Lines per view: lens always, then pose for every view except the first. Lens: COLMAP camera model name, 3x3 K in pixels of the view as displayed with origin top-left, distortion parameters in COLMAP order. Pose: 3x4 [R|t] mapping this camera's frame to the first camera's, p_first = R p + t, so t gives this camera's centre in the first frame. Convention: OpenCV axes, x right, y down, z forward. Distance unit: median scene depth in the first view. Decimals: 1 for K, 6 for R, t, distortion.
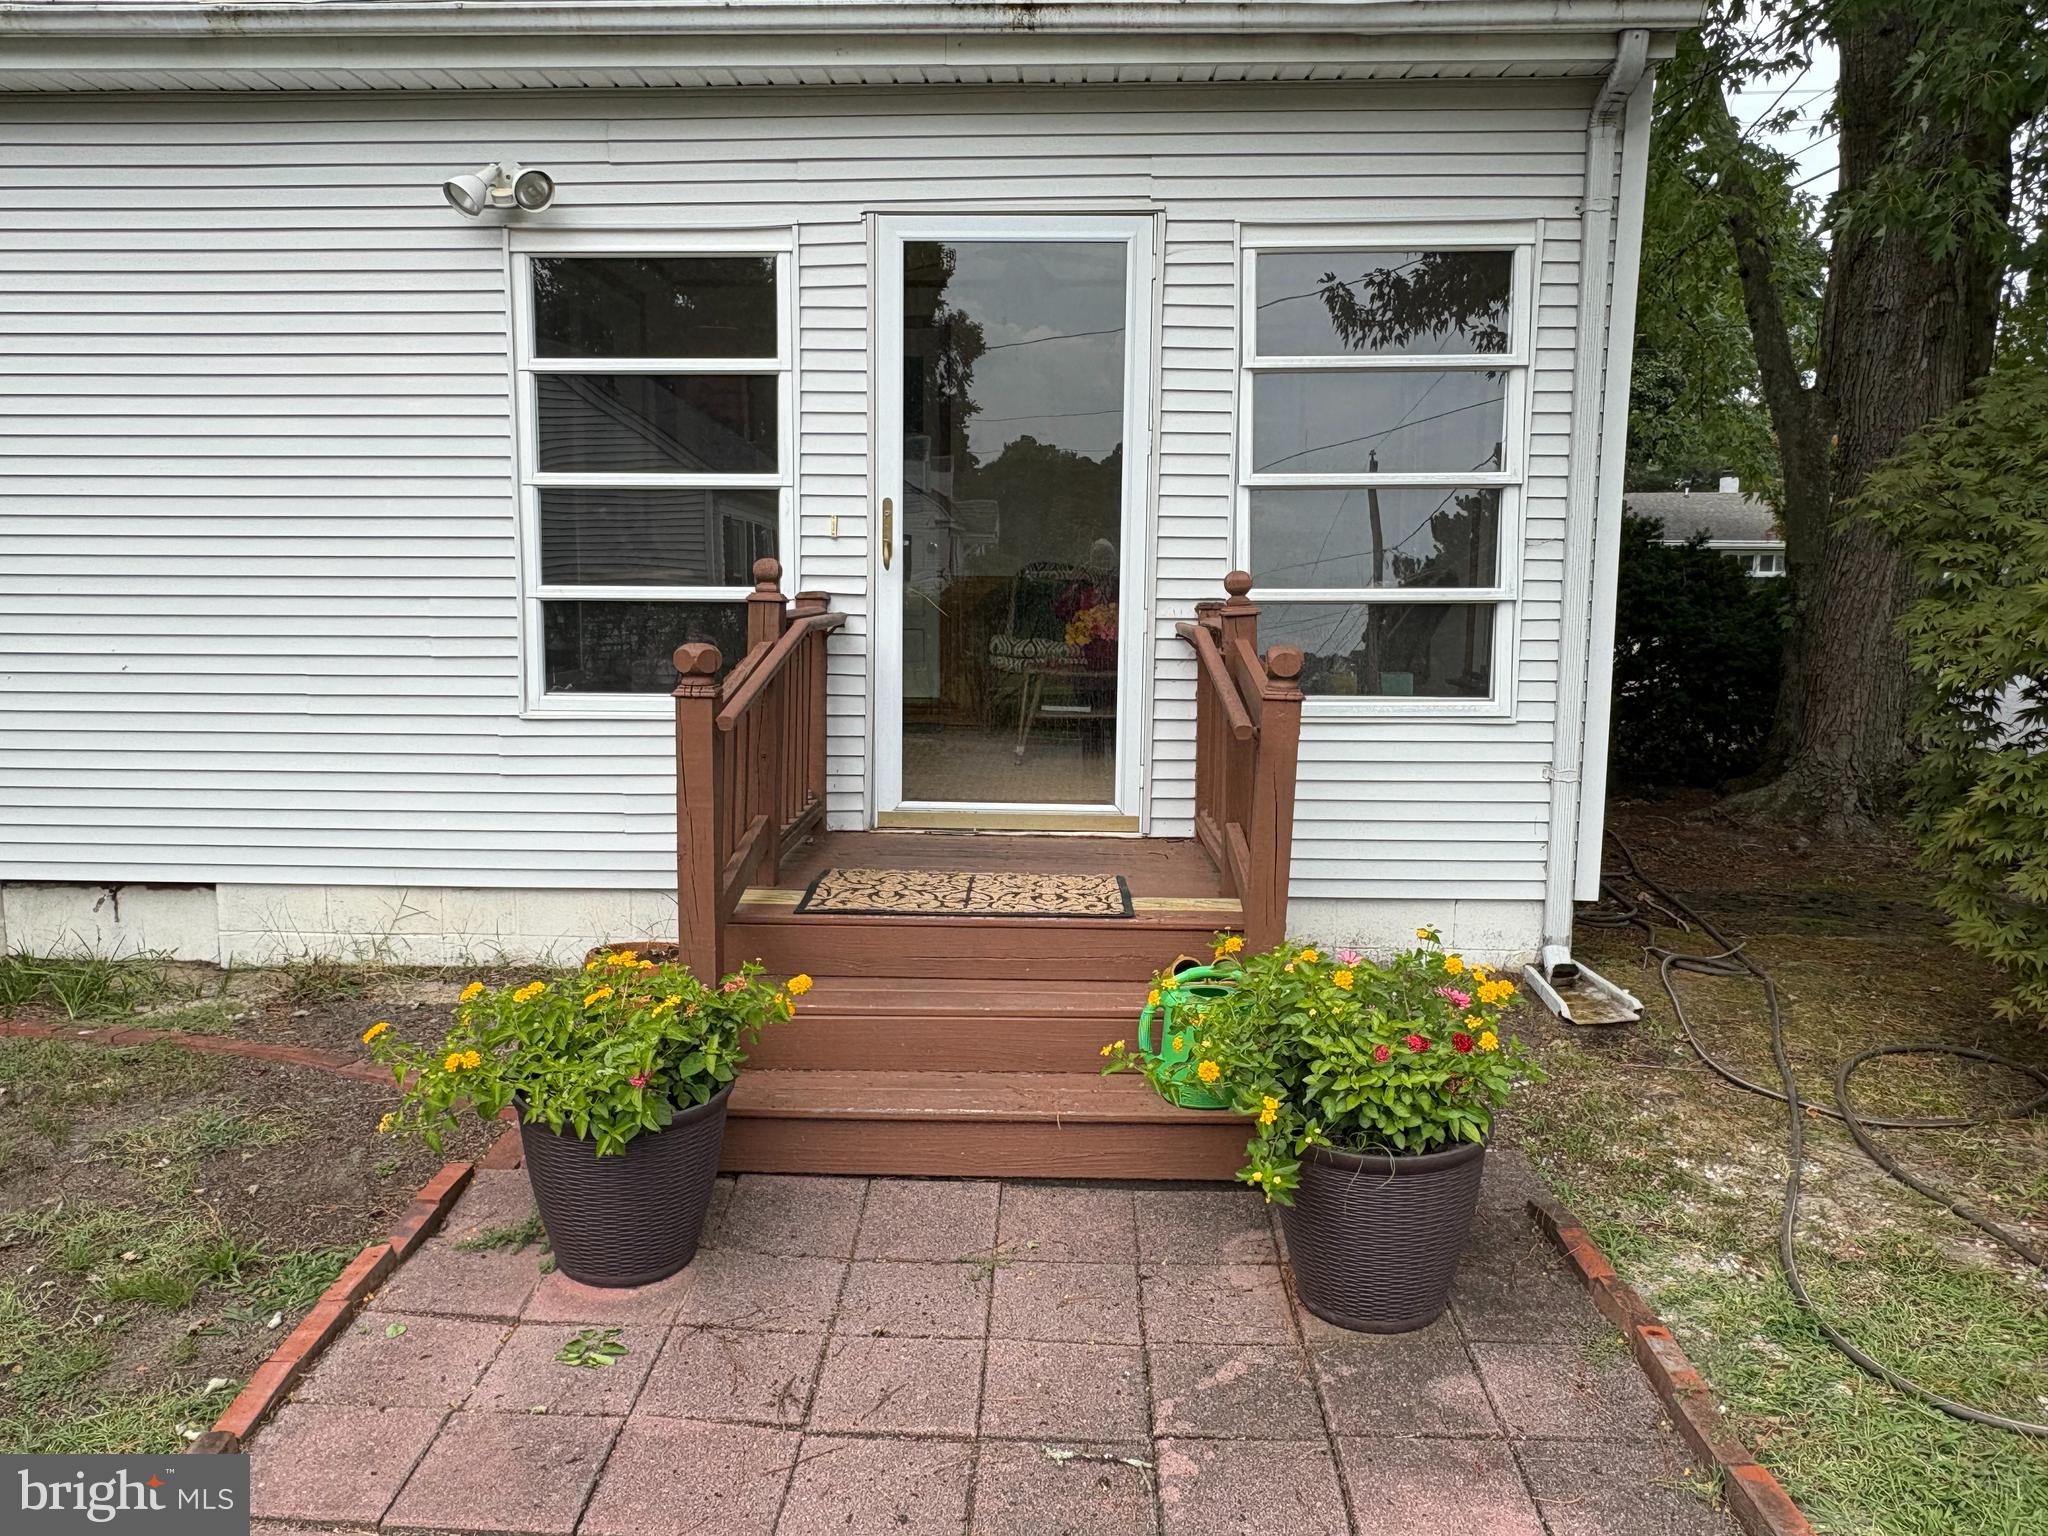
lens RADIAL K [[1587.2, 0, 1019.0], [0, 1587.2, 758.4], [0, 0, 1]] dist [0.005751, 0.008906]
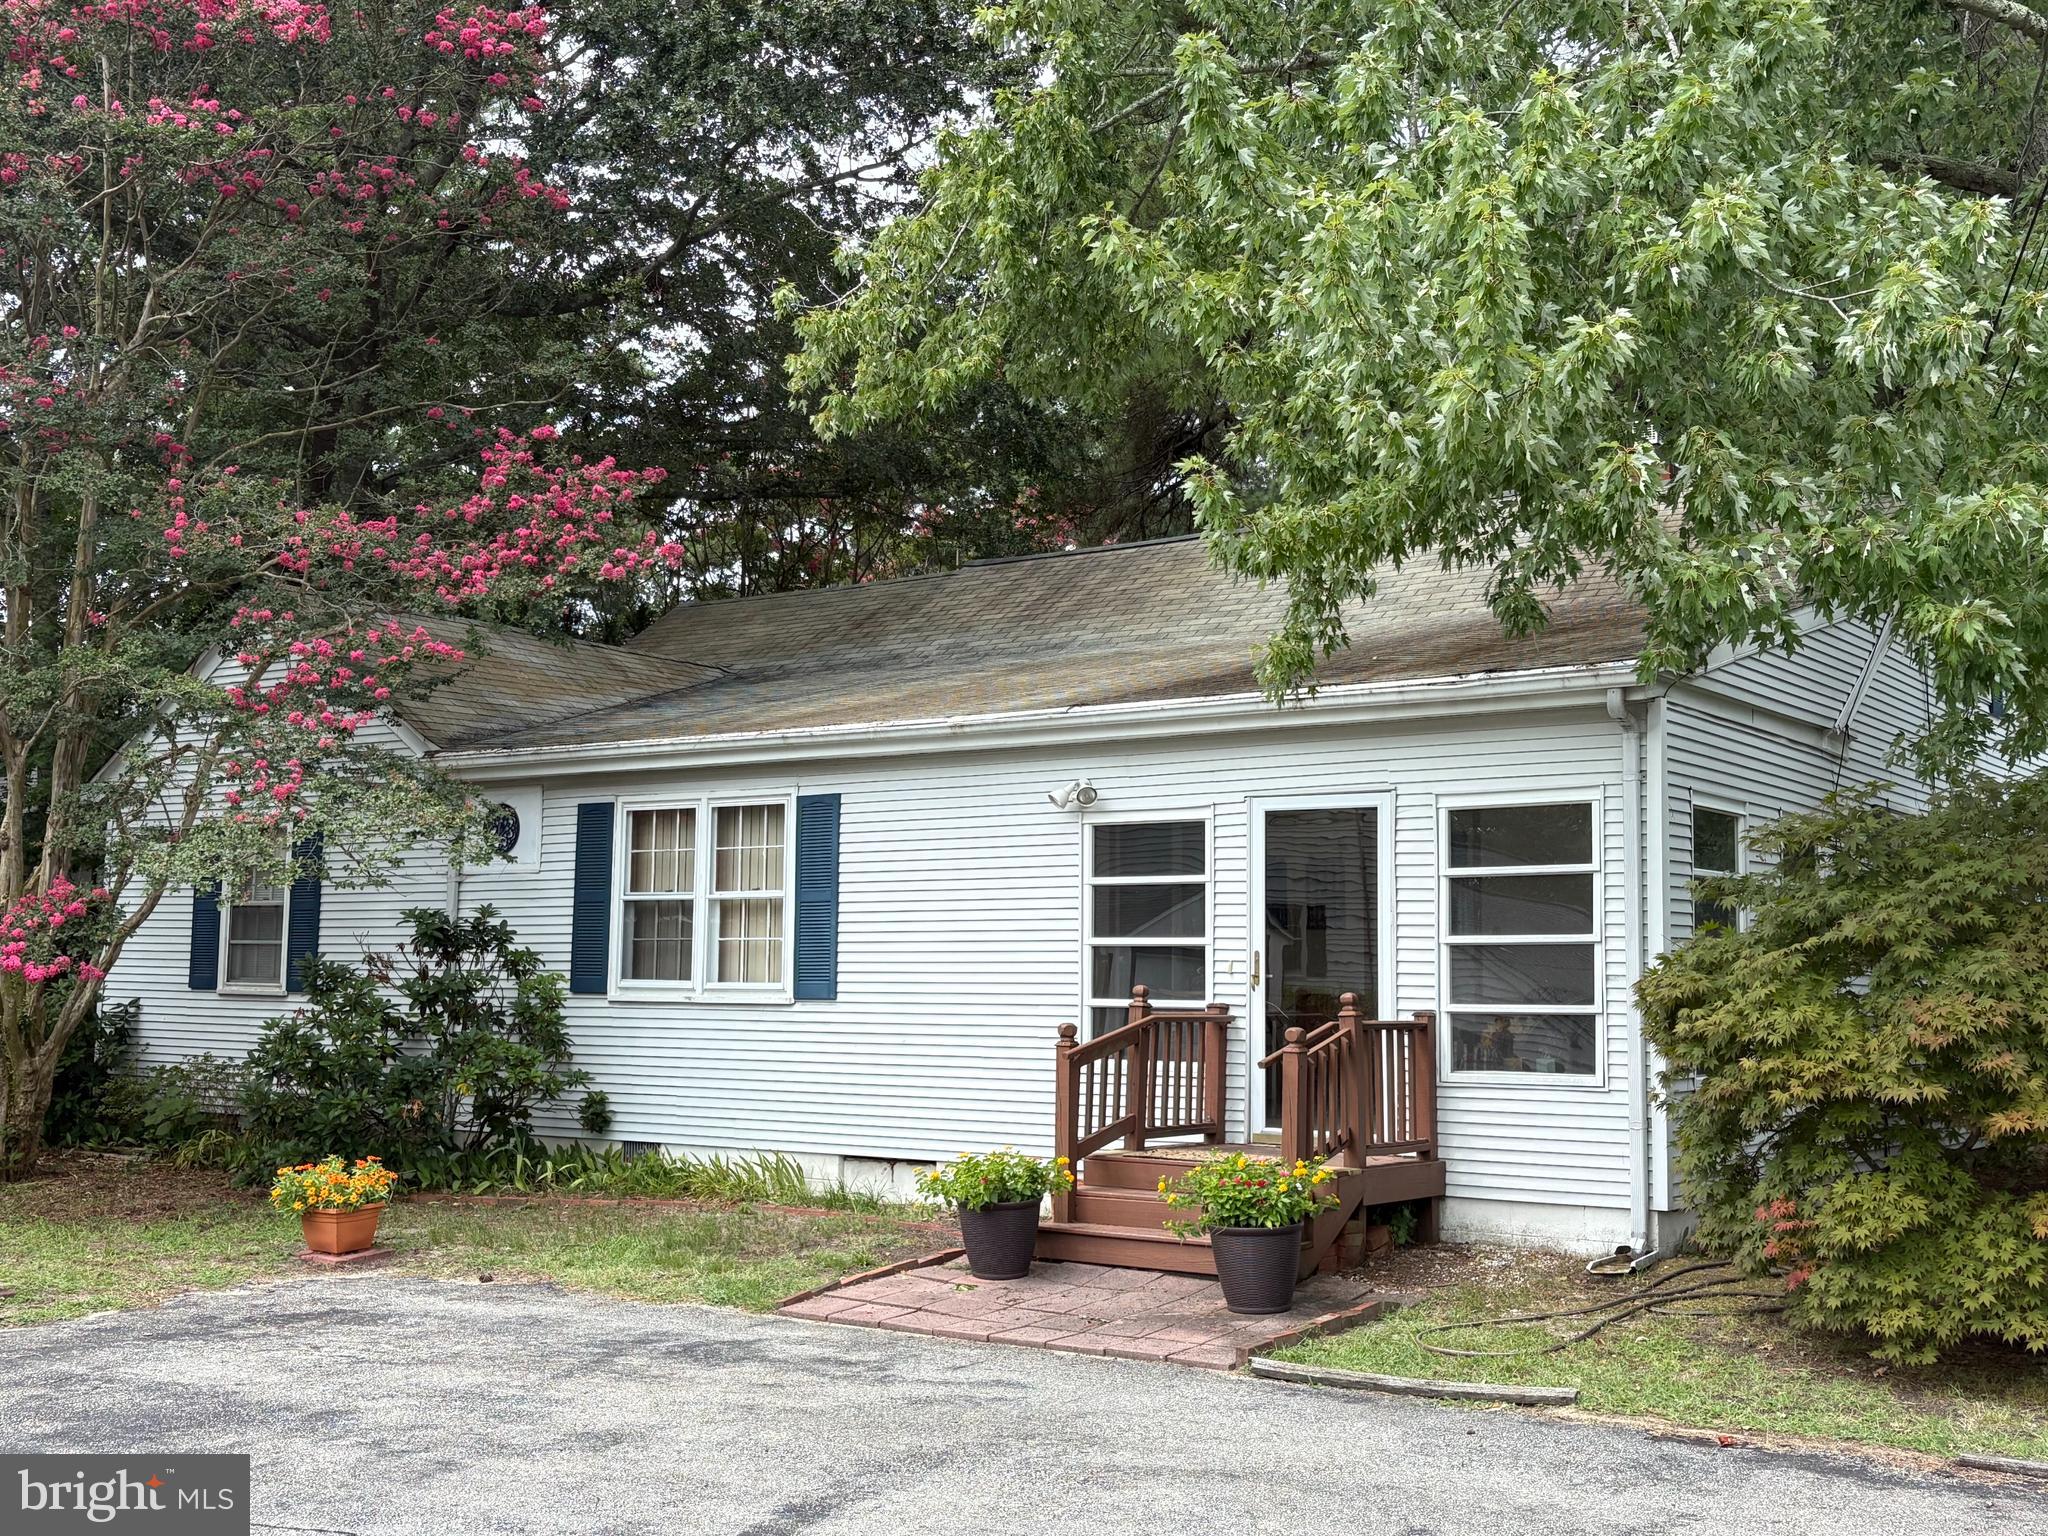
lens RADIAL K [[2212.0, 0, 1023.2], [0, 2212.0, 768.1], [0, 0, 1]] dist [0.016395, 0.000000]
pose [[0.838493, -0.048602, -0.542741, 1.048048], [-0.082419, 0.973244, -0.214484, 0.188402], [0.538643, 0.224576, 0.812052, -1.189077]]
